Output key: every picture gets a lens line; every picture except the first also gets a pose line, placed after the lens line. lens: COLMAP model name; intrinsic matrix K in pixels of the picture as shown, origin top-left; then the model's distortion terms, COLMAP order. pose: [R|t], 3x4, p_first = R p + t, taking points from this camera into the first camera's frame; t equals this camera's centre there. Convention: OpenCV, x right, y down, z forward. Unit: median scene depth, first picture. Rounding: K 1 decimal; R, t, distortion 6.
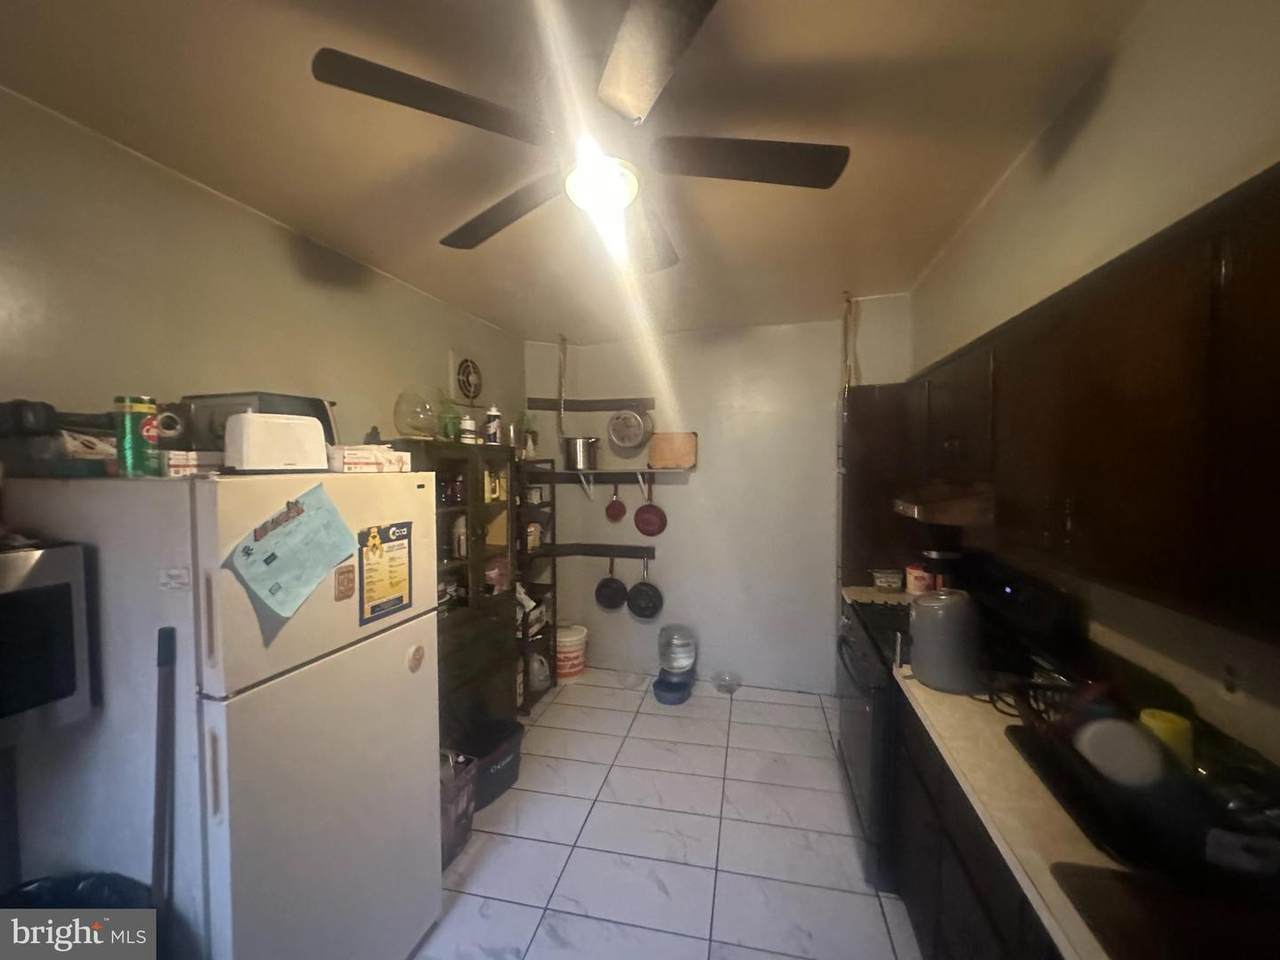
lens RADIAL K [[516.3, 0, 640.0], [0, 516.3, 480.0], [0, 0, 1]] dist [0.001852, 0.000295]
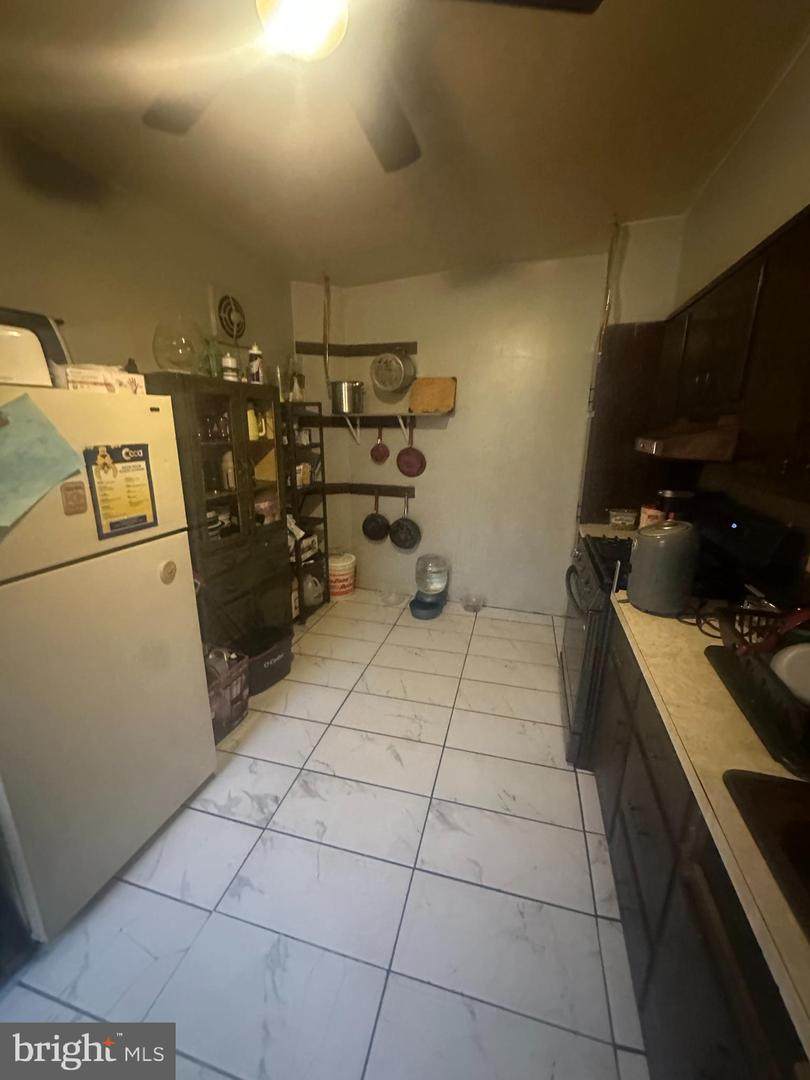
lens RADIAL K [[435.6, 0, 405.0], [0, 435.6, 540.0], [0, 0, 1]] dist [0.001852, 0.000295]
pose [[0.998895, 0.022677, -0.041158, 0.064175], [-0.012715, 0.973612, 0.227853, 0.036358], [0.045238, -0.227078, 0.972825, 0.080553]]
